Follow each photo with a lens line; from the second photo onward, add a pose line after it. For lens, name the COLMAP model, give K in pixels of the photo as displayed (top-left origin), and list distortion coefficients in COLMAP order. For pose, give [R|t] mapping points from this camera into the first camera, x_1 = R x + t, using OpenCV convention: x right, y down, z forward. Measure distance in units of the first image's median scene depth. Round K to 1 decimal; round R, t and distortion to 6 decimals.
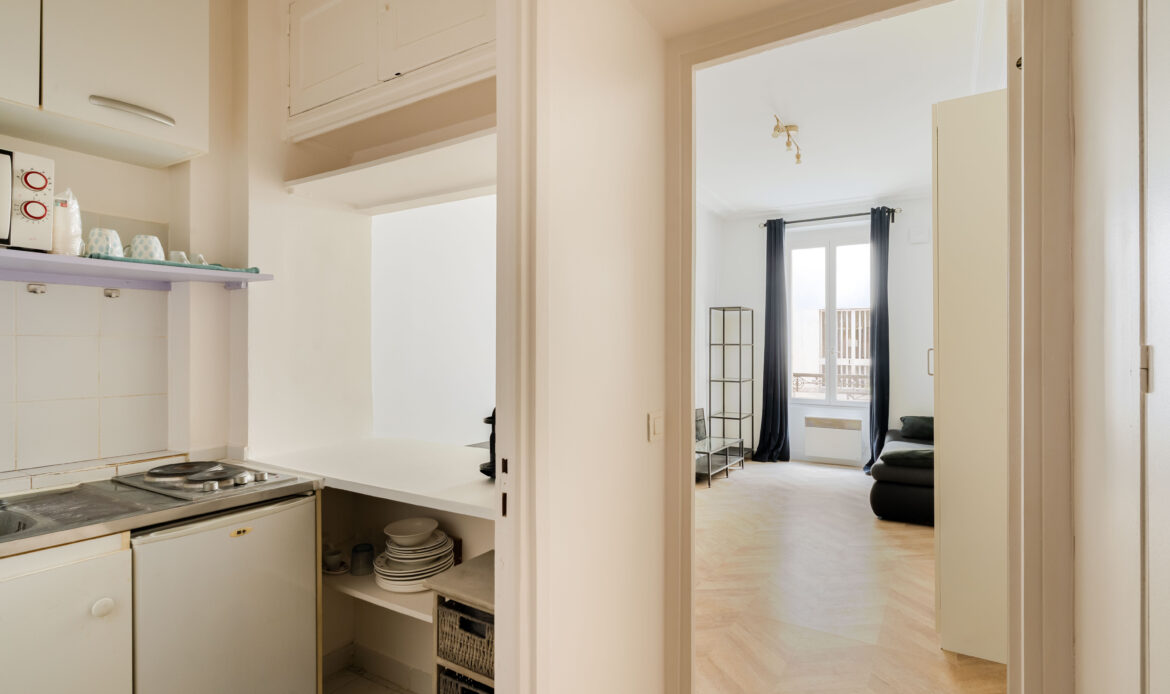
lens RADIAL K [[580.6, 0, 587.3], [0, 580.6, 348.6], [0, 0, 1]] dist [-0.000821, -0.000574]
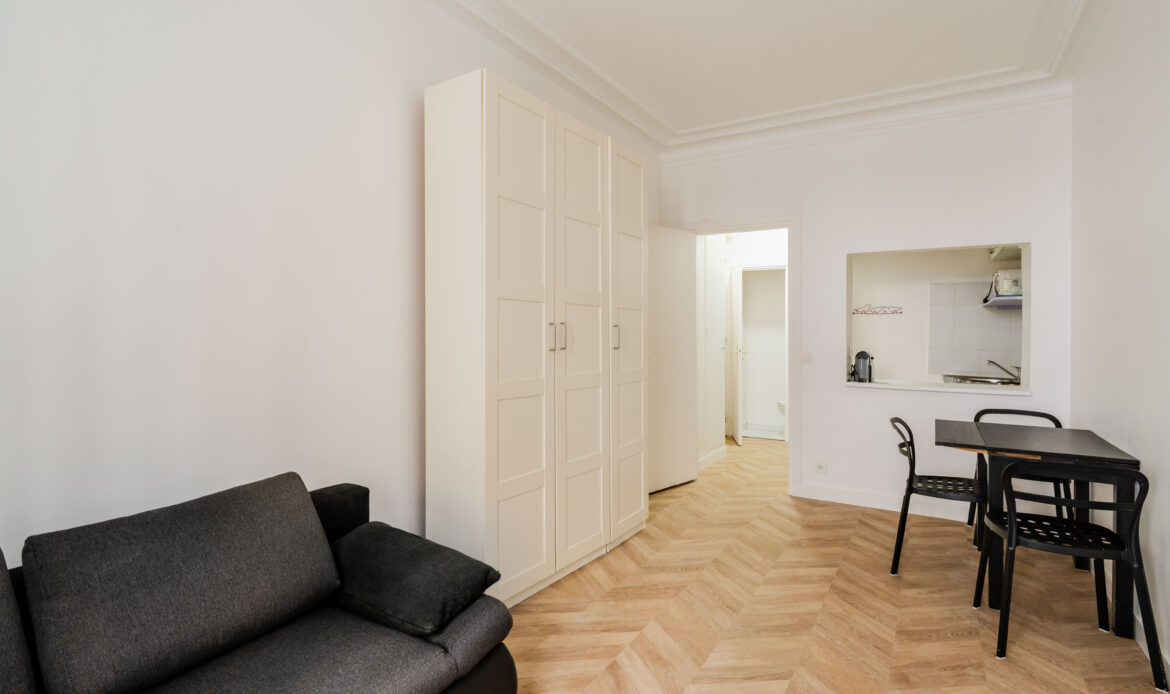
lens RADIAL K [[567.4, 0, 560.2], [0, 567.4, 331.9], [0, 0, 1]] dist [0.001828, 0.000817]
pose [[-0.999296, -0.011331, 0.035767, 0.967939], [-0.011290, 0.999935, 0.001344, 0.020055], [-0.035780, 0.000940, -0.999359, 3.038302]]
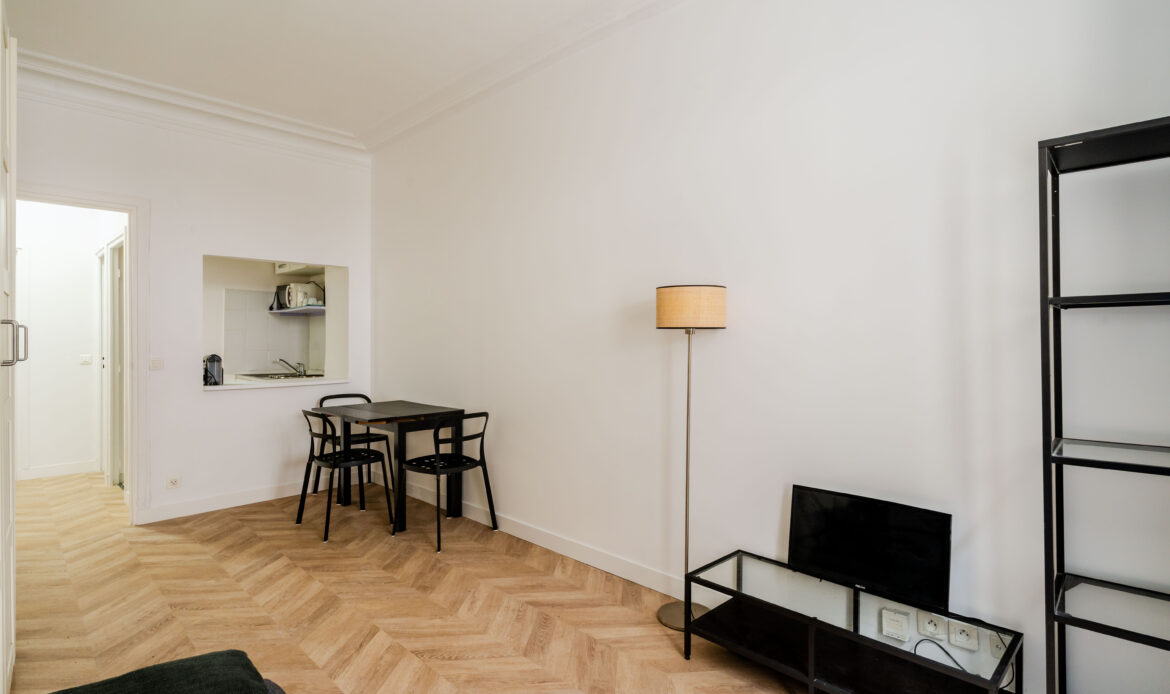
lens RADIAL K [[580.6, 0, 583.5], [0, 580.6, 327.2], [0, 0, 1]] dist [-0.000821, -0.000574]
pose [[-0.229525, -0.020144, -0.973094, 1.685713], [0.000300, 0.999784, -0.020767, 0.027176], [0.973303, -0.005058, -0.229469, 2.711107]]
